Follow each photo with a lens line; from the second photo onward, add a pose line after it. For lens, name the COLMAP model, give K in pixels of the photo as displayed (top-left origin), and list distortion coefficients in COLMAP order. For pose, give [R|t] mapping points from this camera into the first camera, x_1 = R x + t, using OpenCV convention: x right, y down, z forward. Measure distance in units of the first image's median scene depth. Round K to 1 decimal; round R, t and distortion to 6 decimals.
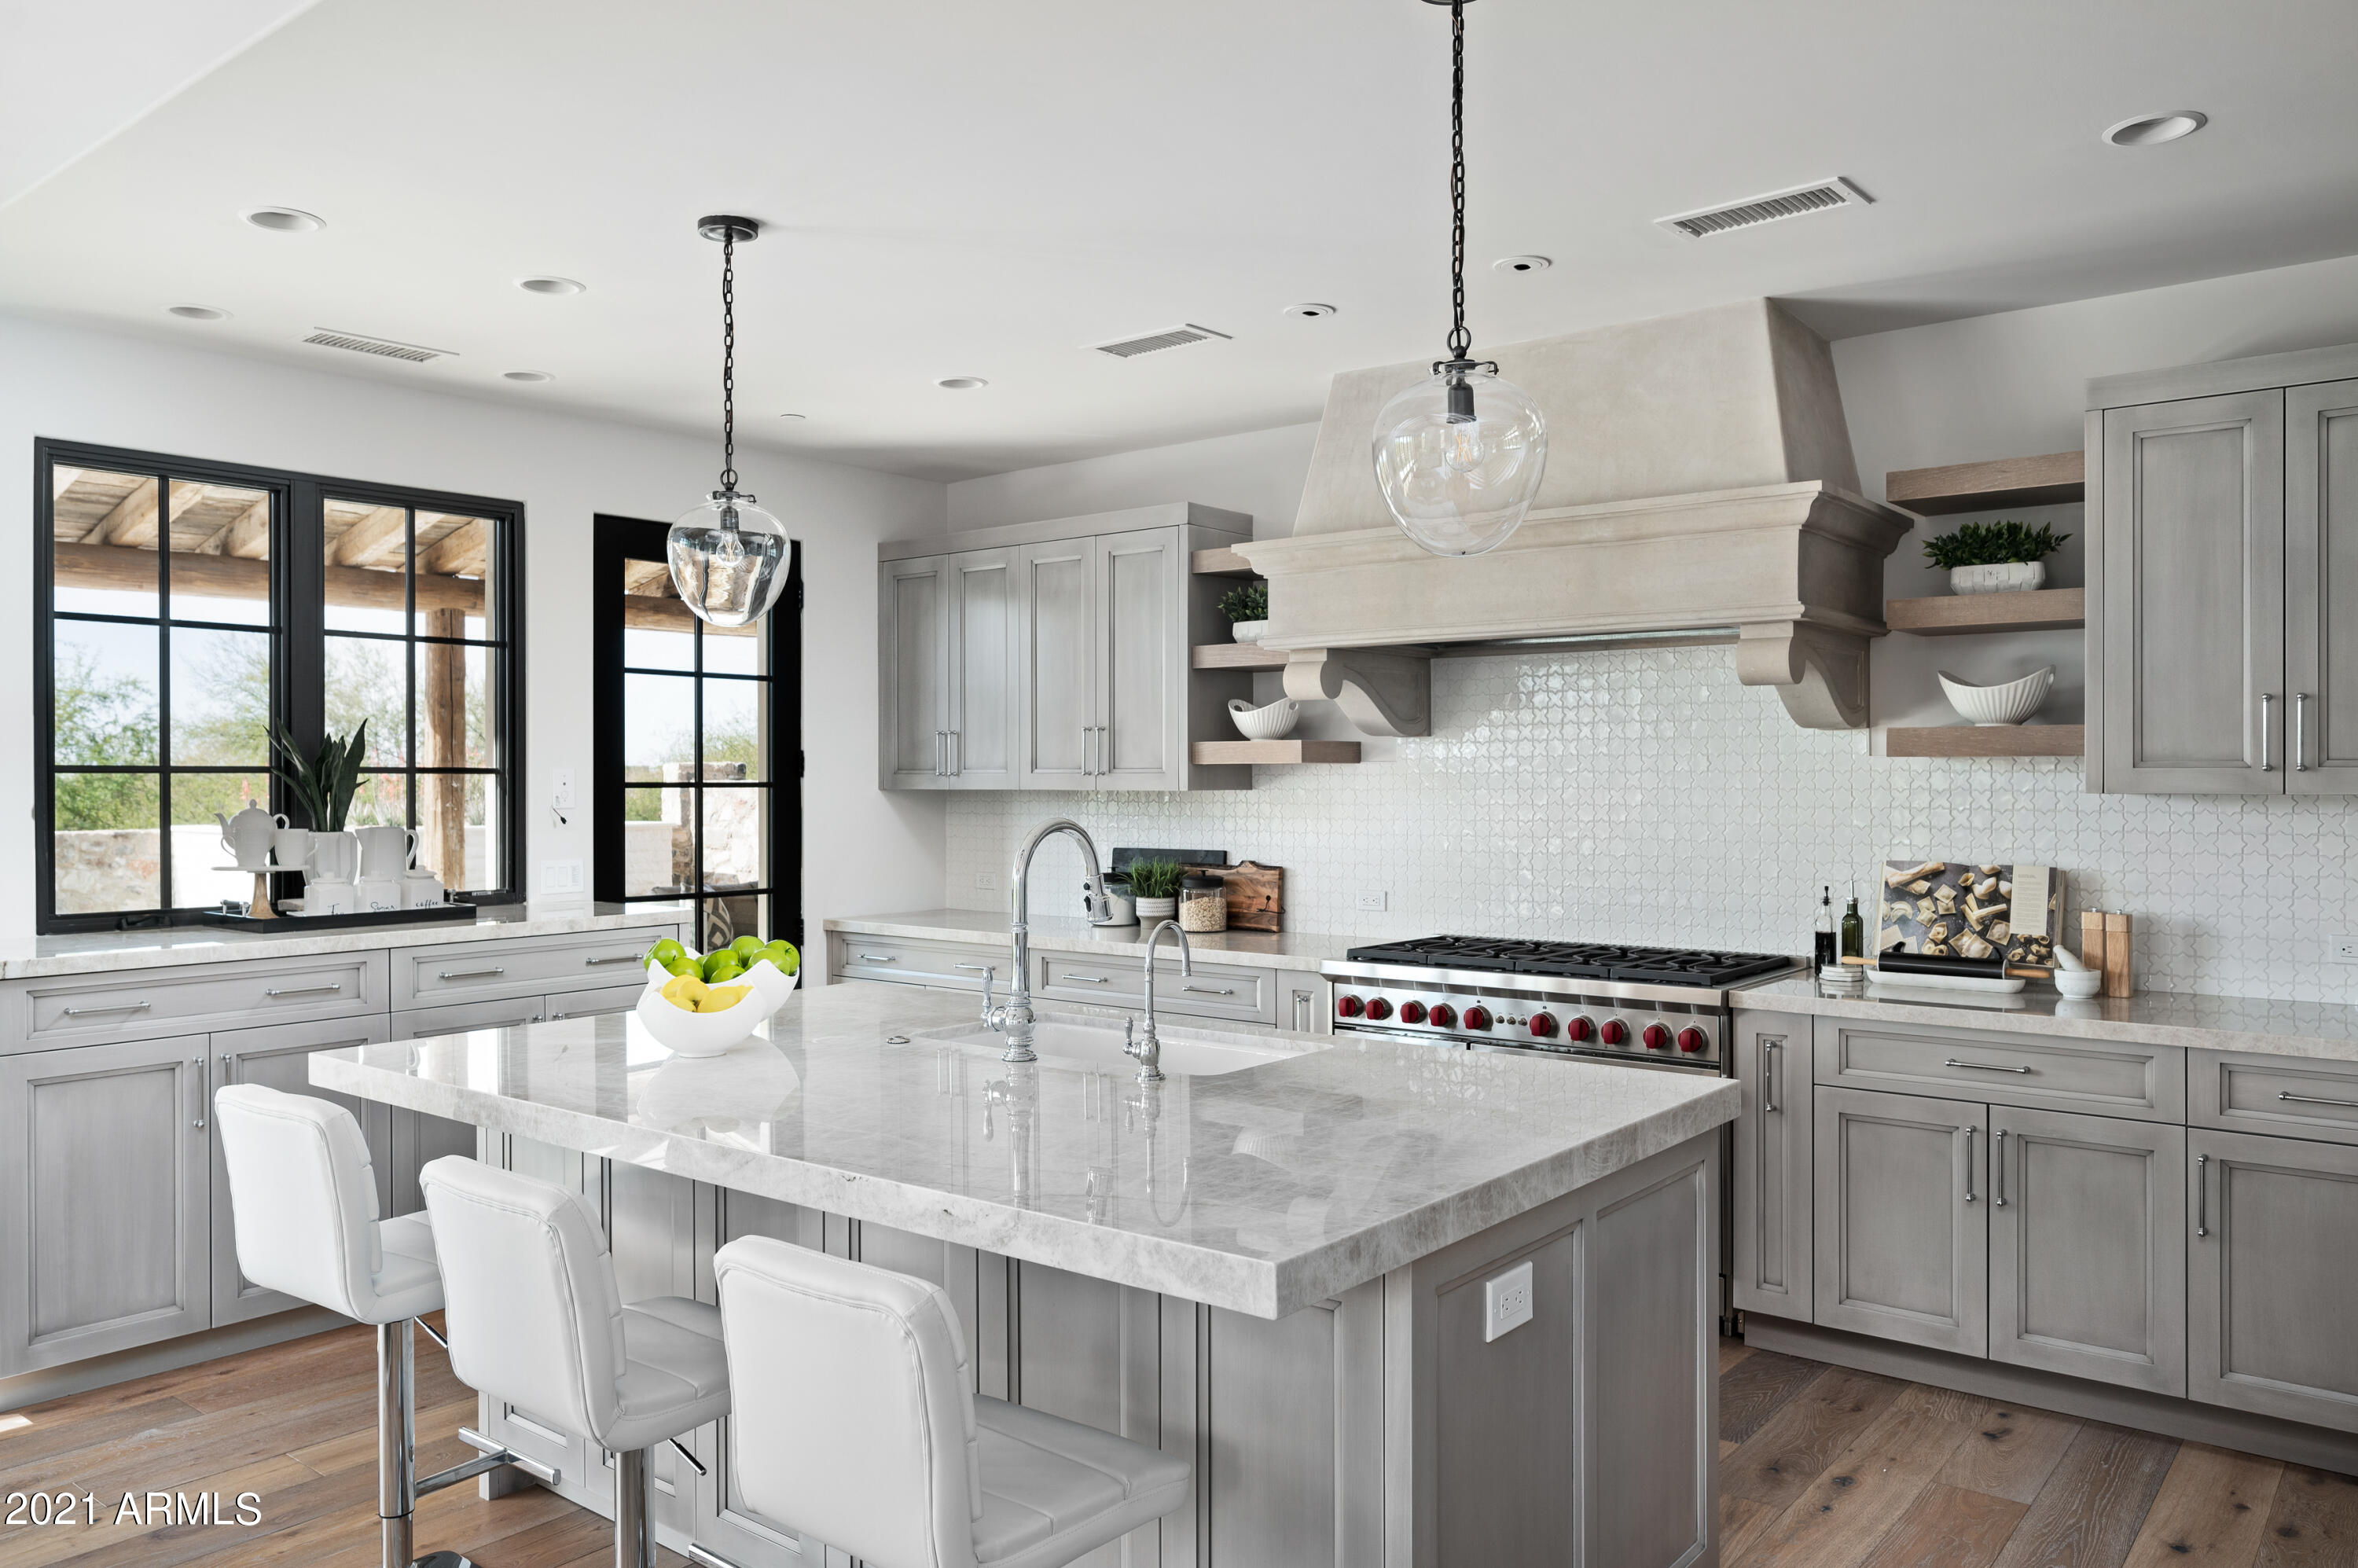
lens RADIAL K [[1679.2, 0, 1179.0], [0, 1679.2, 784.0], [0, 0, 1]] dist [-0.002430, -0.002777]
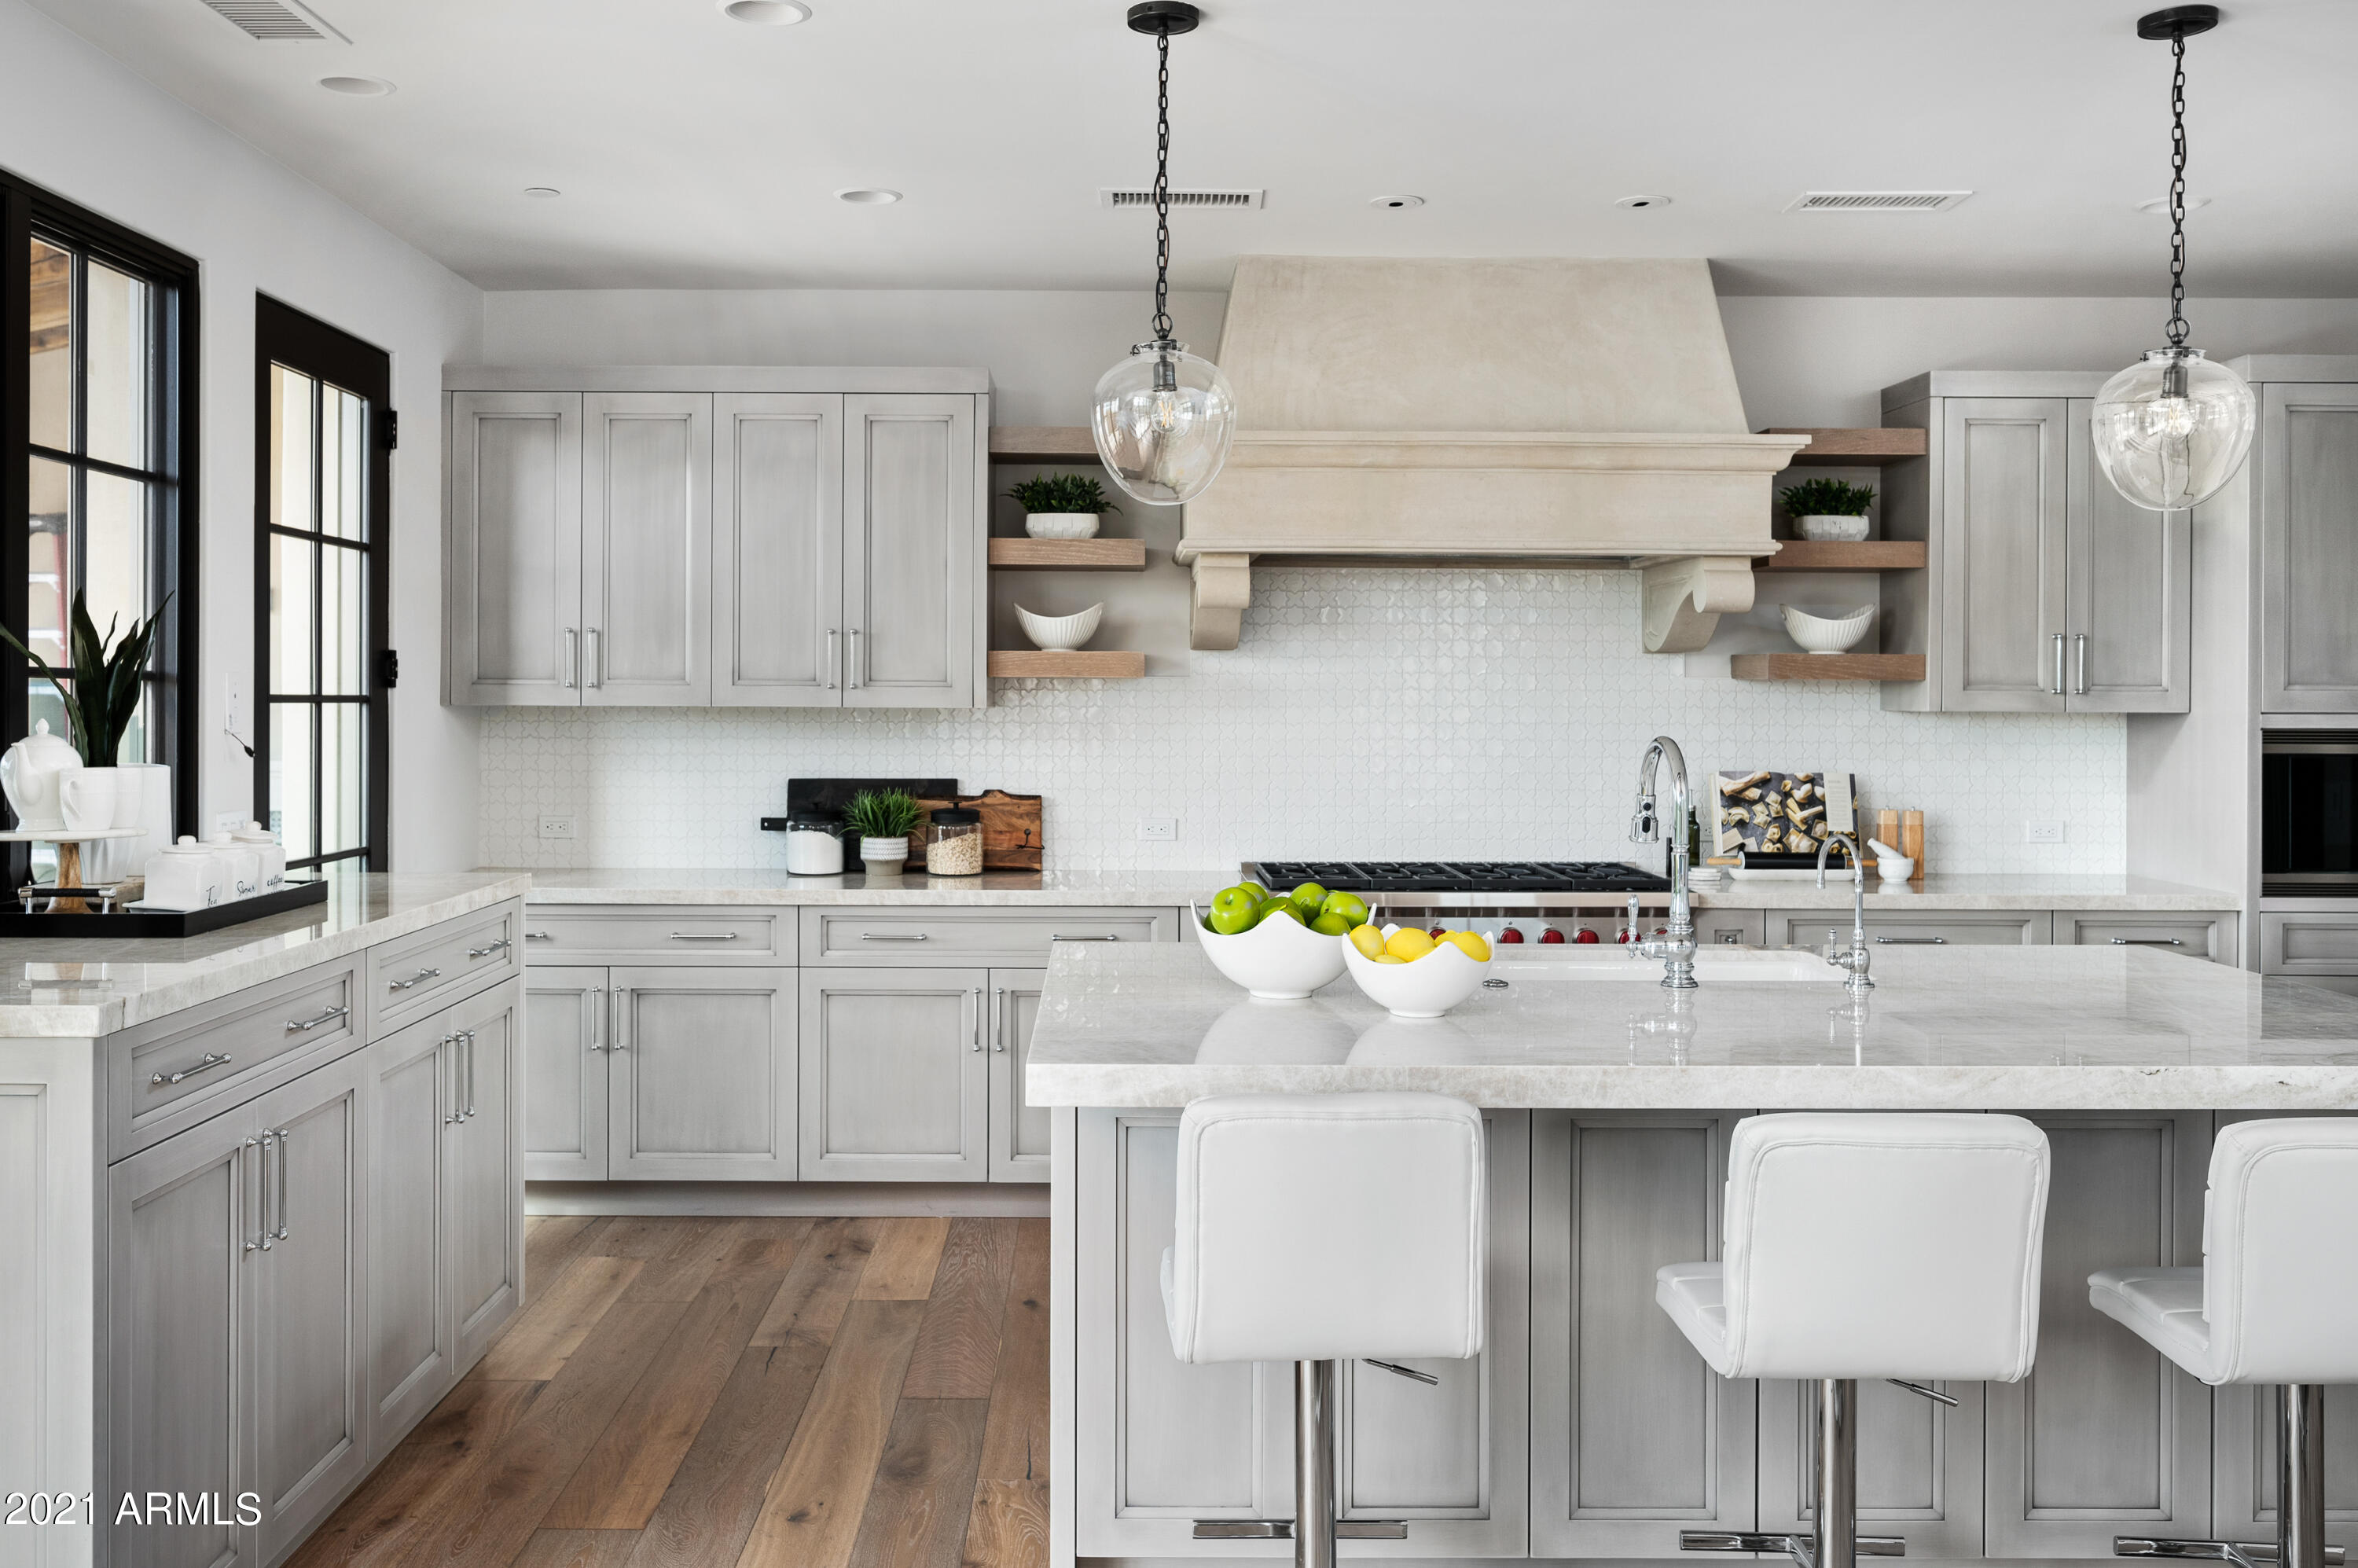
lens RADIAL K [[1998.9, 0, 1133.5], [0, 1998.9, 714.7], [0, 0, 1]] dist [0.004704, -0.000035]
pose [[0.775397, 0.000437, 0.631474, -0.730125], [-0.003374, 0.999988, 0.003451, 0.004577], [-0.631465, -0.004807, 0.775389, 0.213970]]
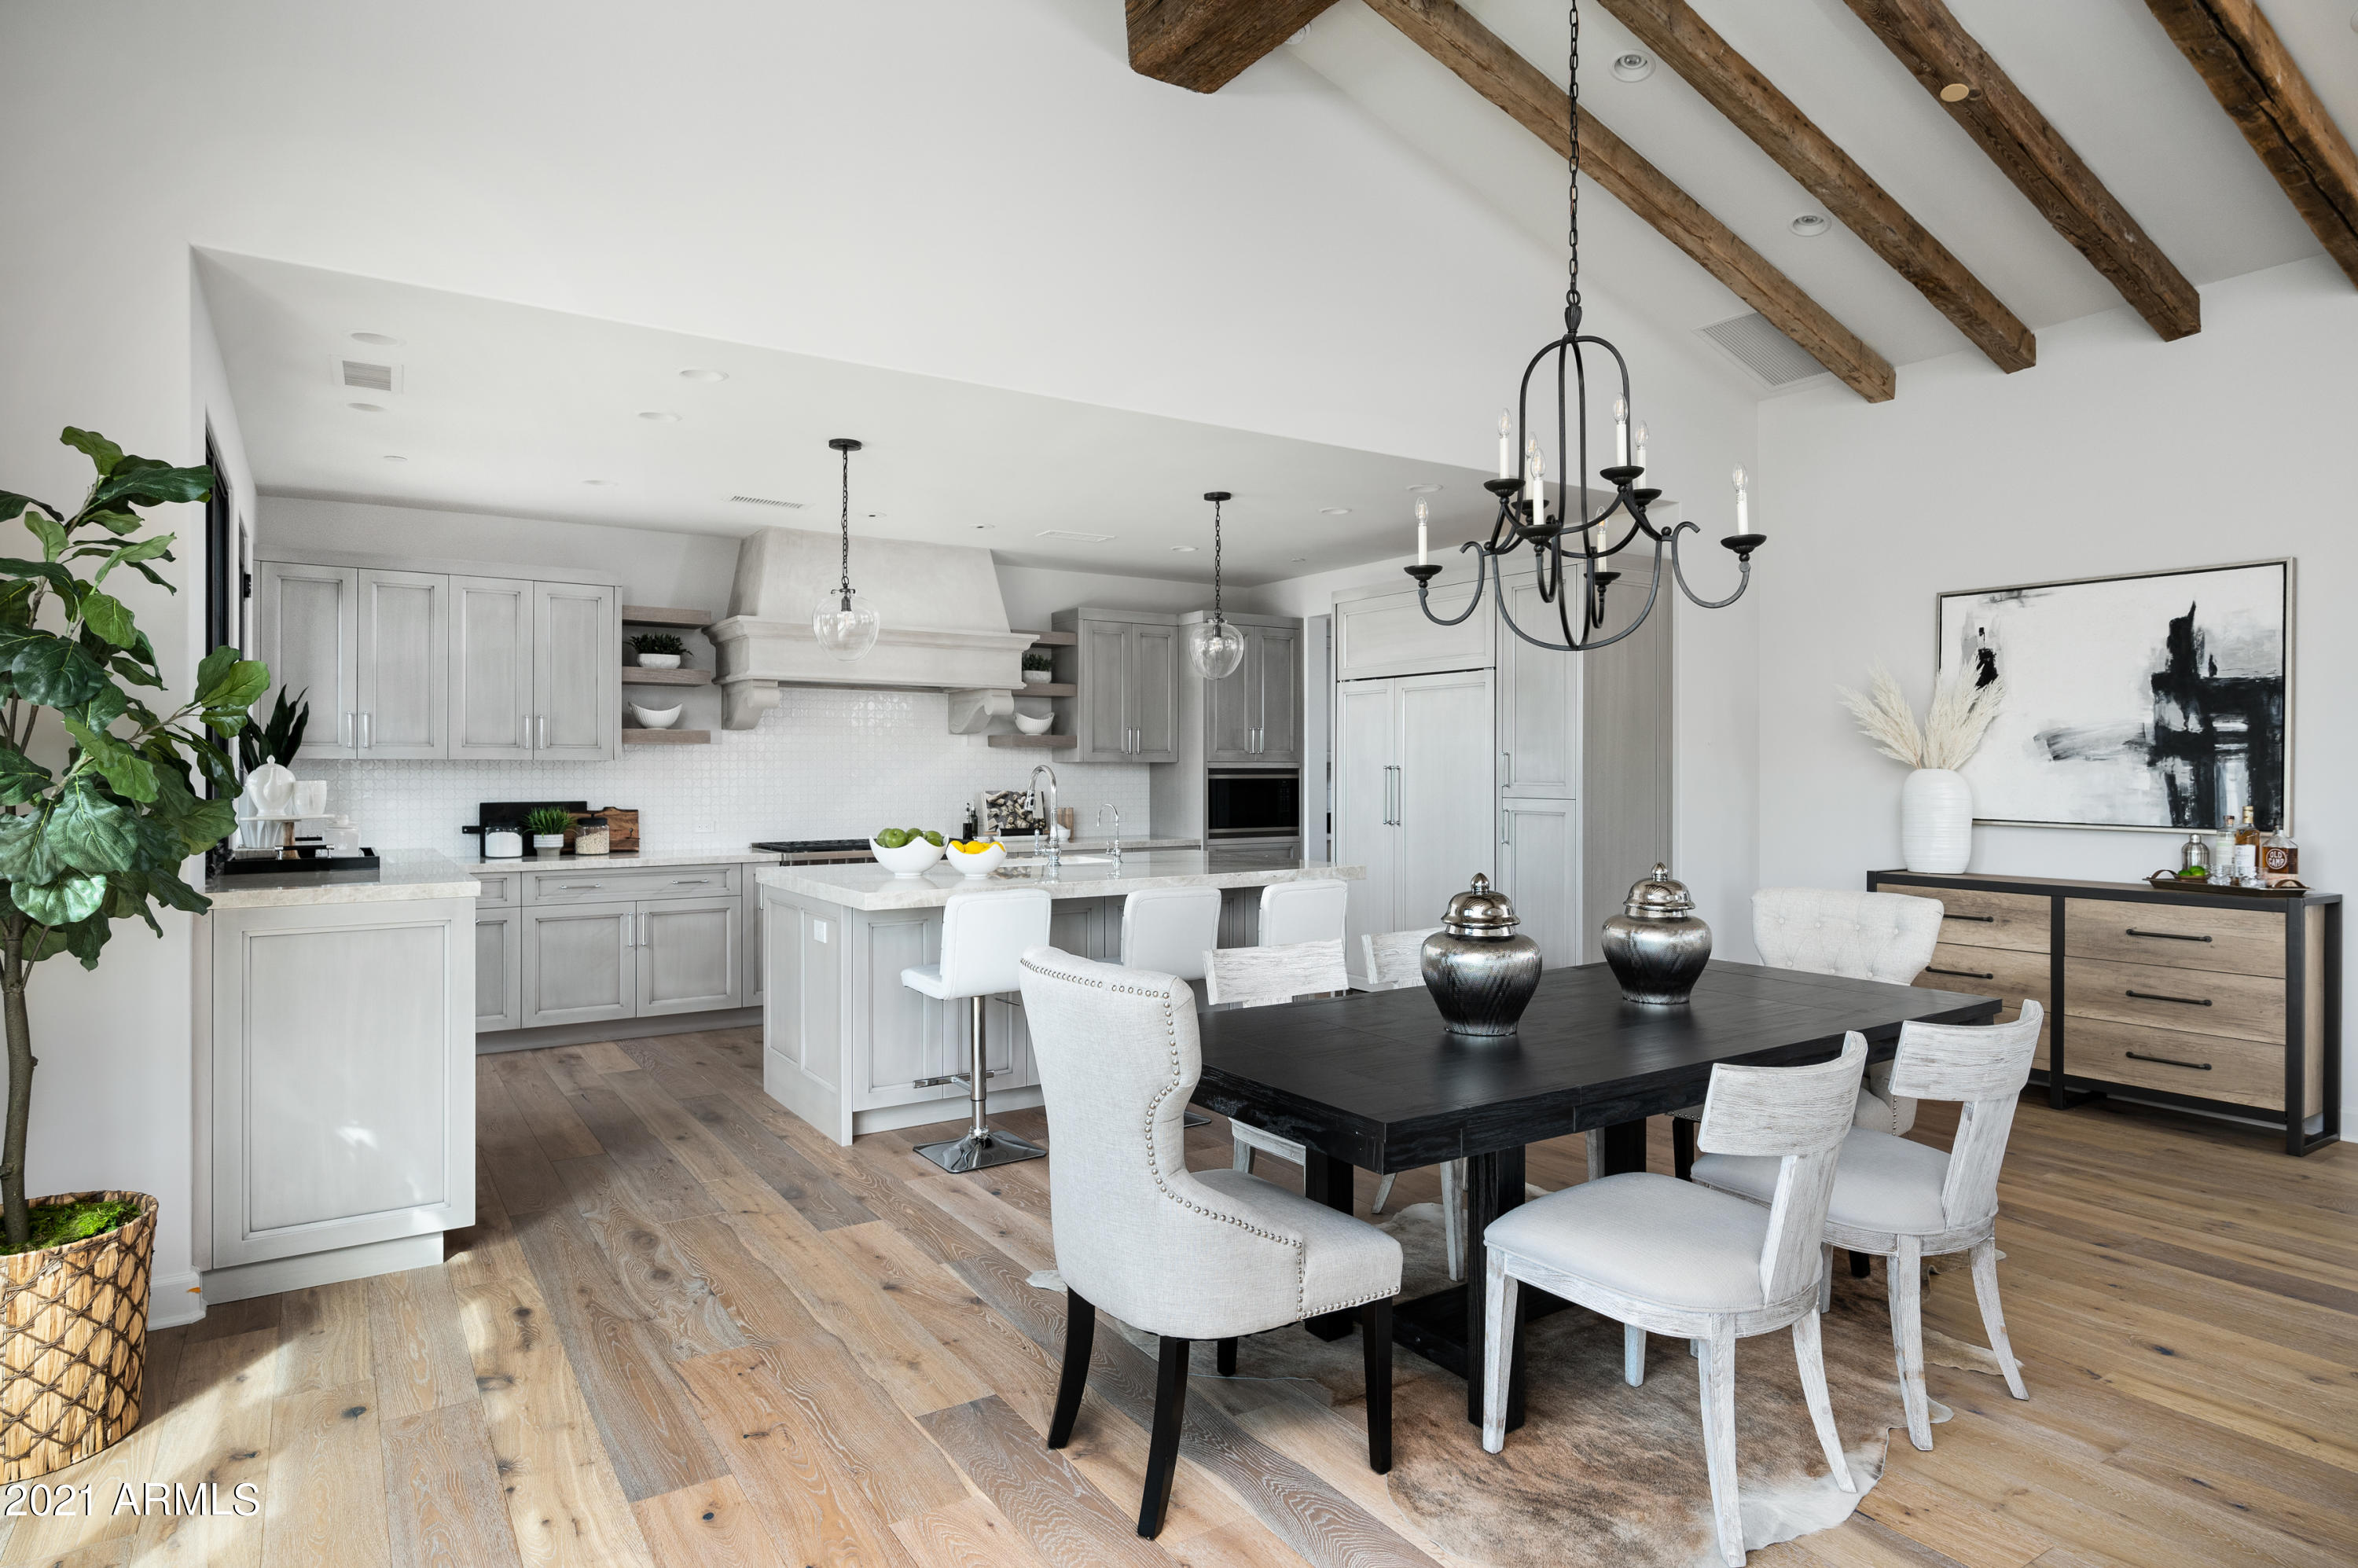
lens RADIAL K [[1310.0, 0, 1179.0], [0, 1310.0, 784.0], [0, 0, 1]] dist [-0.000056, 0.000203]
pose [[0.308267, -0.005610, 0.951283, -1.245057], [0.005359, 0.999977, 0.004161, 0.029977], [-0.951285, 0.003815, 0.308290, 0.180624]]
